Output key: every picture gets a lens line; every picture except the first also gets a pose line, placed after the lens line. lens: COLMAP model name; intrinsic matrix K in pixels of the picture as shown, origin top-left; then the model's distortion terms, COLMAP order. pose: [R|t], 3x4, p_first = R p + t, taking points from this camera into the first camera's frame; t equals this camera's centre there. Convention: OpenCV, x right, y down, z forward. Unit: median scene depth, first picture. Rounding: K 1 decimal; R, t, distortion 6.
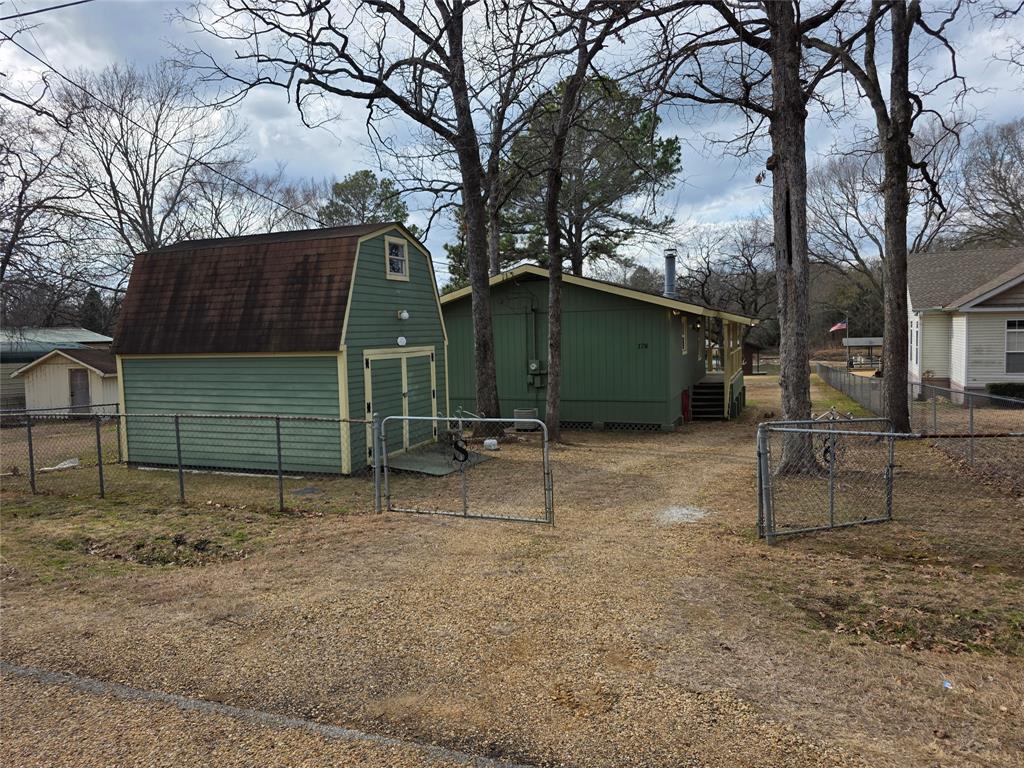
lens RADIAL K [[704.0, 0, 515.2], [0, 704.0, 383.5], [0, 0, 1]] dist [0.005422, 0.000235]
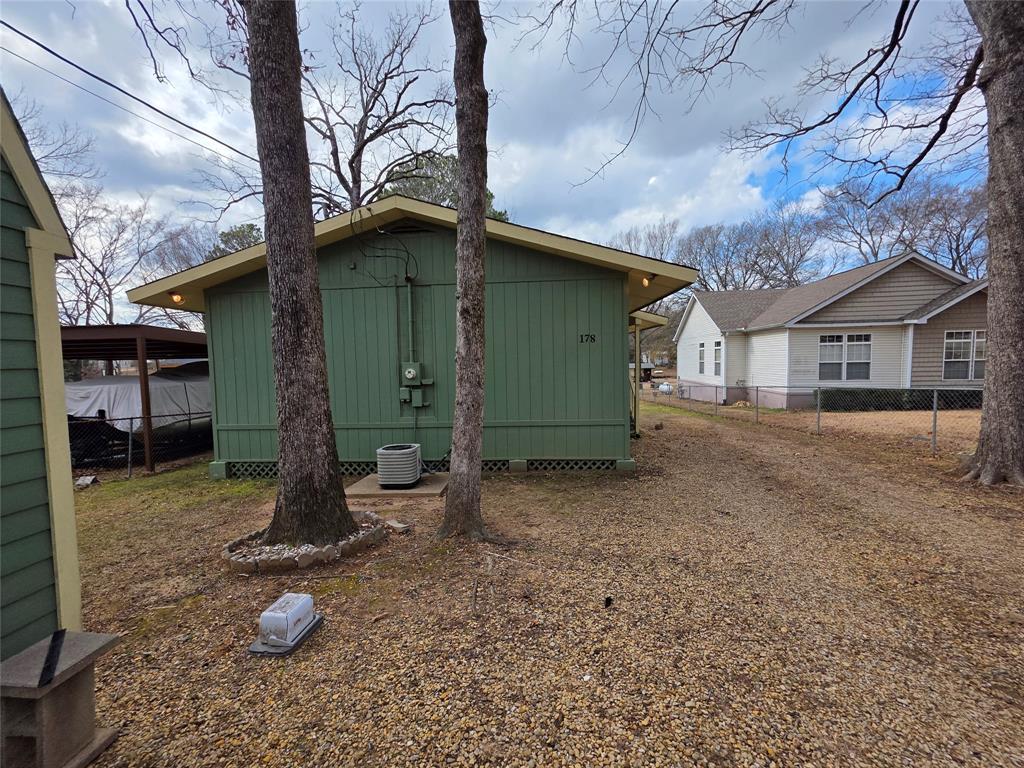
lens RADIAL K [[405.8, 0, 510.5], [0, 405.8, 381.7], [0, 0, 1]] dist [0.001803, 0.000430]
pose [[0.954186, -0.011985, 0.298975, 0.004543], [0.021931, 0.999311, -0.029933, -0.005030], [-0.298410, 0.035118, 0.953791, 0.752390]]
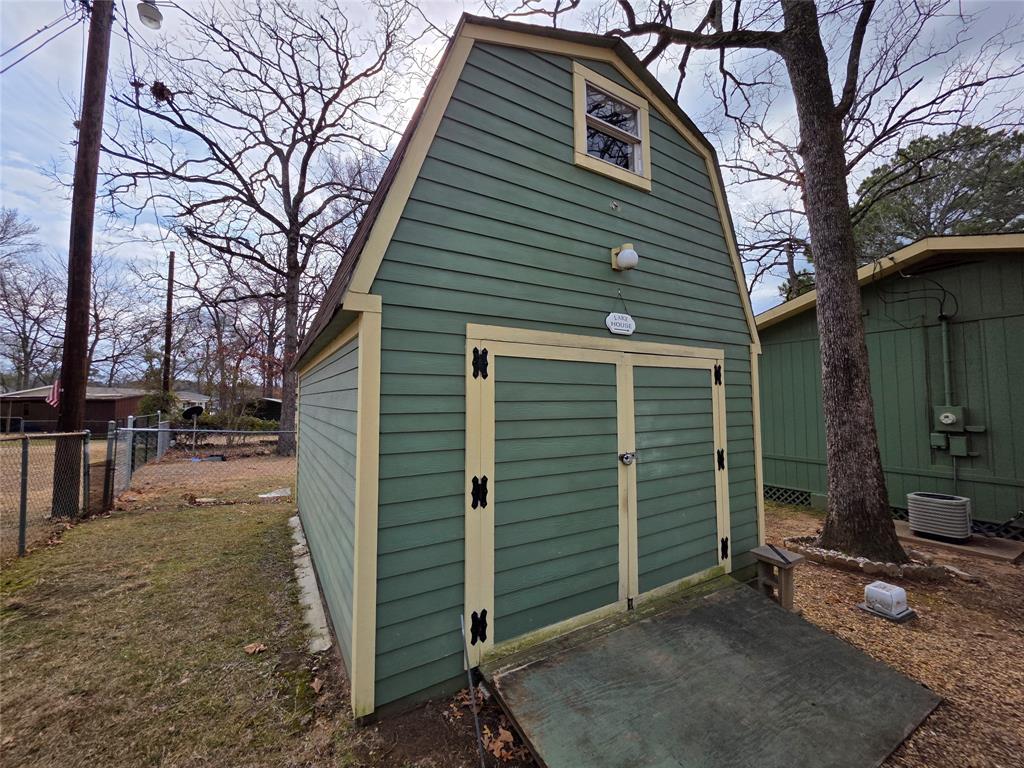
lens RADIAL K [[405.8, 0, 516.8], [0, 405.8, 379.5], [0, 0, 1]] dist [0.001803, 0.000430]
pose [[0.790274, -0.014081, -0.612591, -0.053375], [-0.060938, 0.992974, -0.101437, -0.000994], [0.609715, 0.117493, 0.783864, 0.629515]]
